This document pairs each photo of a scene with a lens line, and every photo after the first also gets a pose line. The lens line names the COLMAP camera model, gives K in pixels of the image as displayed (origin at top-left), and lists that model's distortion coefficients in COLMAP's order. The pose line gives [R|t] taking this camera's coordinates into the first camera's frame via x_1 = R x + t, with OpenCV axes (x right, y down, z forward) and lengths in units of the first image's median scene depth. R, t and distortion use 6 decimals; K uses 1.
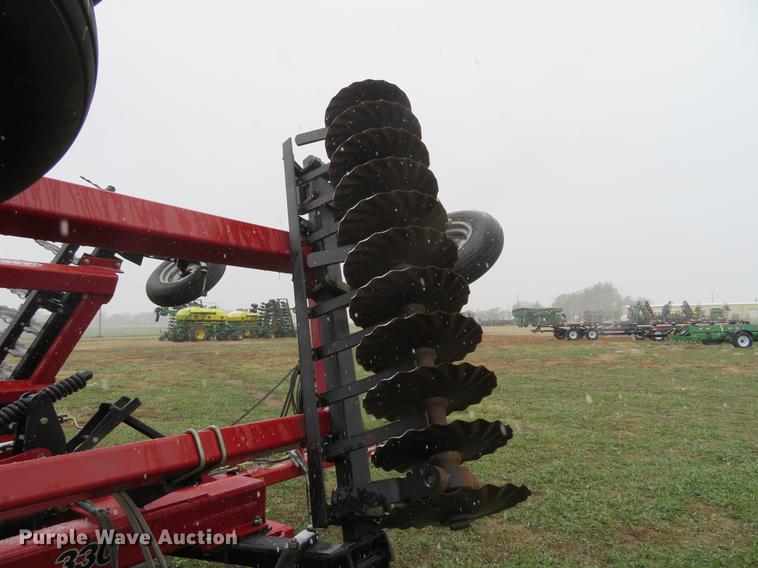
lens RADIAL K [[539.2, 0, 379.0], [0, 539.2, 284.0], [0, 0, 1]] dist [-0.005366, 0.005404]
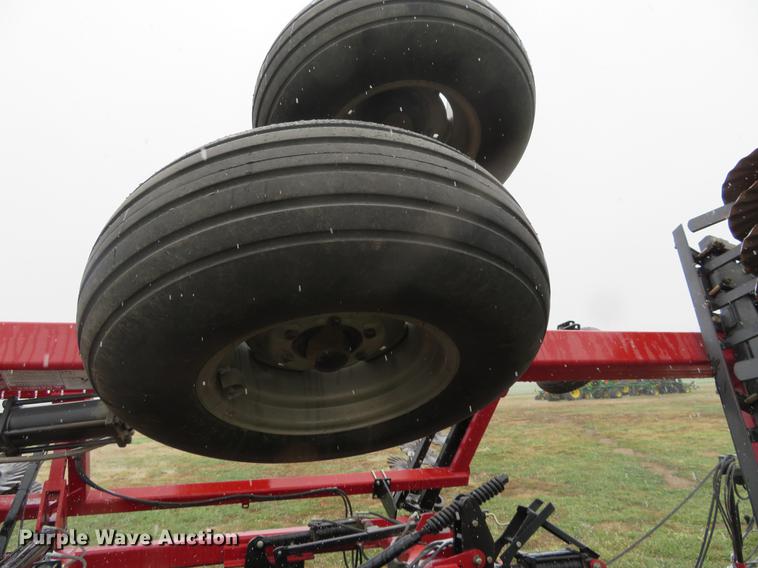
lens RADIAL K [[539.2, 0, 379.0], [0, 539.2, 284.0], [0, 0, 1]] dist [-0.005366, 0.005404]
pose [[0.789509, -0.147993, -0.595628, -0.039364], [0.085845, 0.987580, -0.131592, -0.092614], [0.607705, 0.052762, 0.792408, -0.024064]]
